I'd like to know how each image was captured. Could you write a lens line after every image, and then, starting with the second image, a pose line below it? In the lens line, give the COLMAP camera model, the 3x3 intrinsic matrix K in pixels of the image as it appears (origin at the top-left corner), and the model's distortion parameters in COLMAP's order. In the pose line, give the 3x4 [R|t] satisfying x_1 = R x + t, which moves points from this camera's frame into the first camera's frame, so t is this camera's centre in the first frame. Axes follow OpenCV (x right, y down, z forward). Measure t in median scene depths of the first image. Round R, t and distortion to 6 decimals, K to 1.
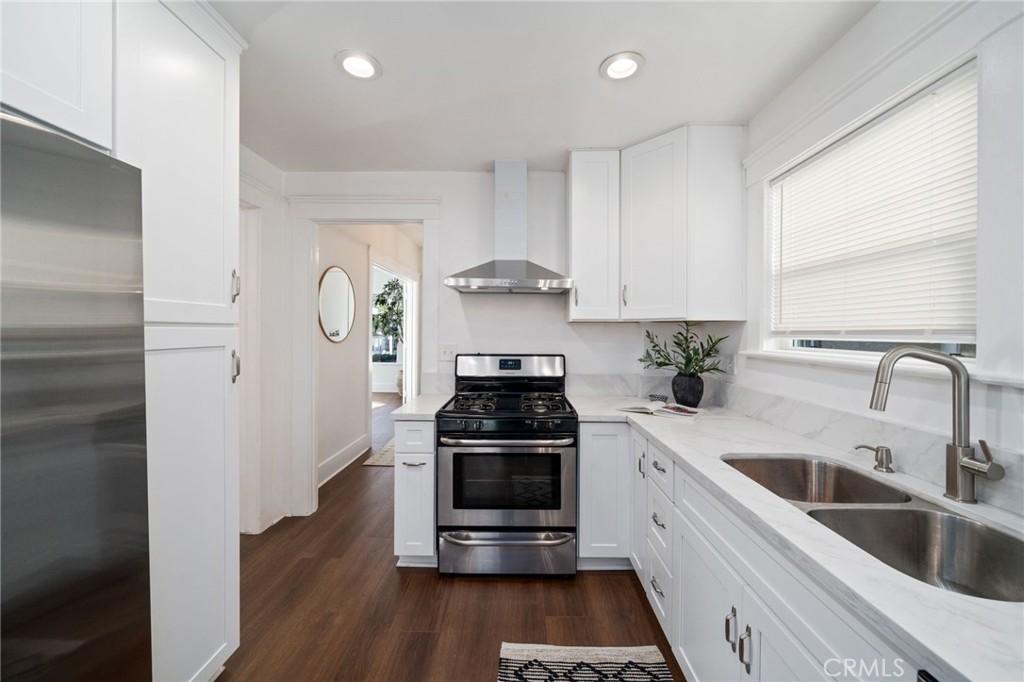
lens RADIAL K [[368.7, 0, 512.2], [0, 368.7, 329.8], [0, 0, 1]] dist [-0.000895, -0.000012]
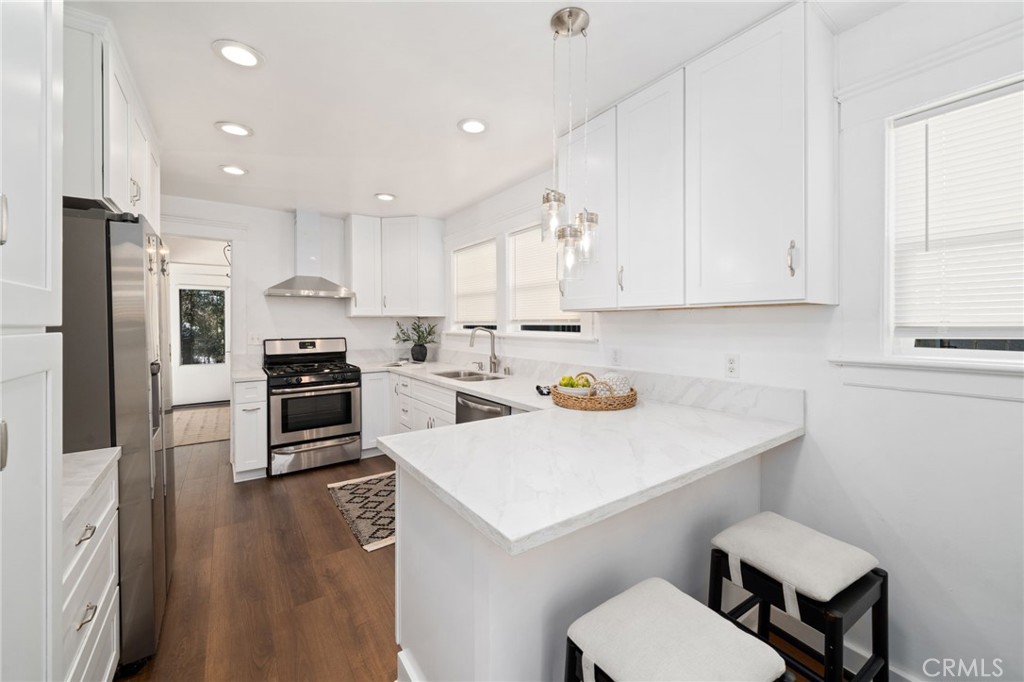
lens RADIAL K [[368.7, 0, 512.2], [0, 368.7, 329.8], [0, 0, 1]] dist [-0.000895, -0.000012]
pose [[0.789052, -0.020499, 0.613985, -0.309549], [0.005053, 0.999626, 0.026881, -0.004552], [-0.614306, -0.018108, 0.788860, -0.794409]]
